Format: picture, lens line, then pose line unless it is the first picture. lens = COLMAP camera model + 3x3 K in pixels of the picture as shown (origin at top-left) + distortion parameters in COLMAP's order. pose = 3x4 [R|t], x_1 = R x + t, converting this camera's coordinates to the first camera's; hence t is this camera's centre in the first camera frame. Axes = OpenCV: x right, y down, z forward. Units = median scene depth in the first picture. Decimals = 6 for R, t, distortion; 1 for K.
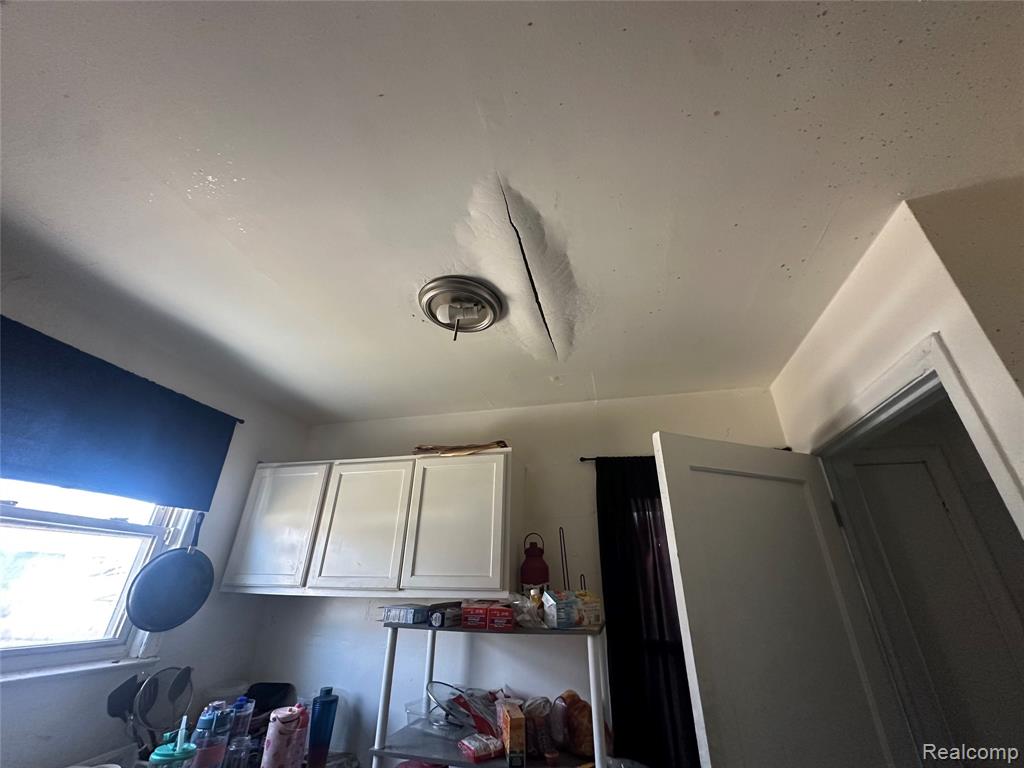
lens RADIAL K [[406.1, 0, 512.0], [0, 406.1, 384.0], [0, 0, 1]] dist [-0.001819, 0.000306]
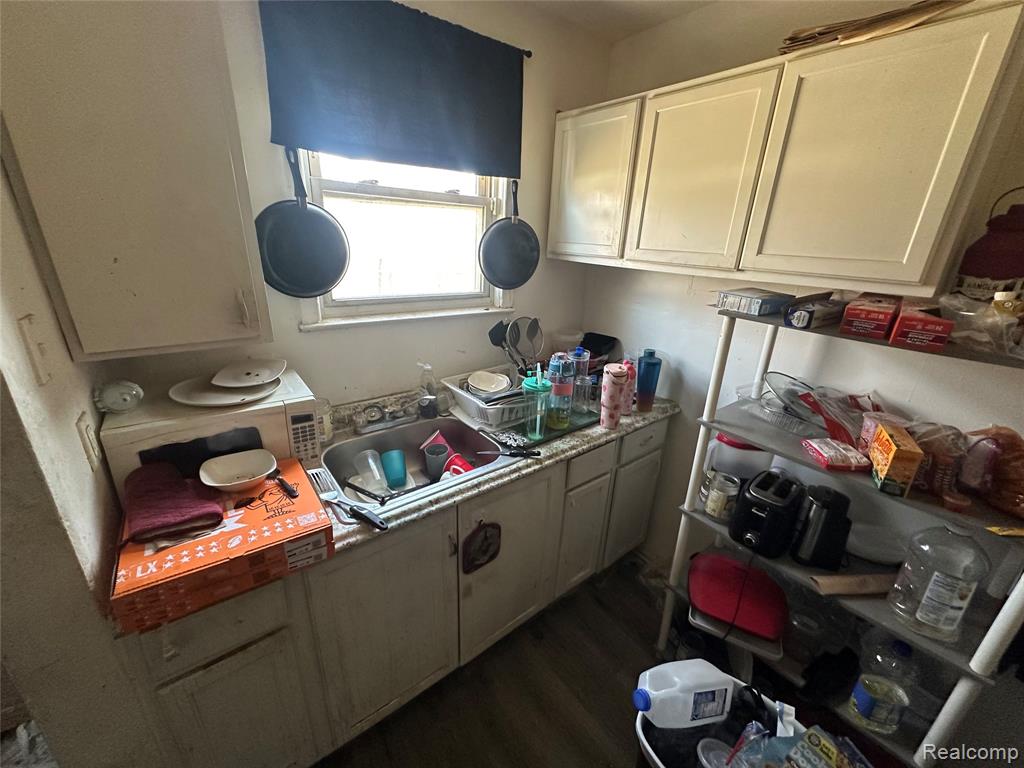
lens RADIAL K [[406.1, 0, 512.0], [0, 406.1, 384.0], [0, 0, 1]] dist [-0.001819, 0.000306]
pose [[0.784533, 0.233243, -0.574548, -0.122484], [0.249526, 0.729482, 0.636861, 0.063699], [0.567666, -0.643003, 0.514103, 0.219742]]
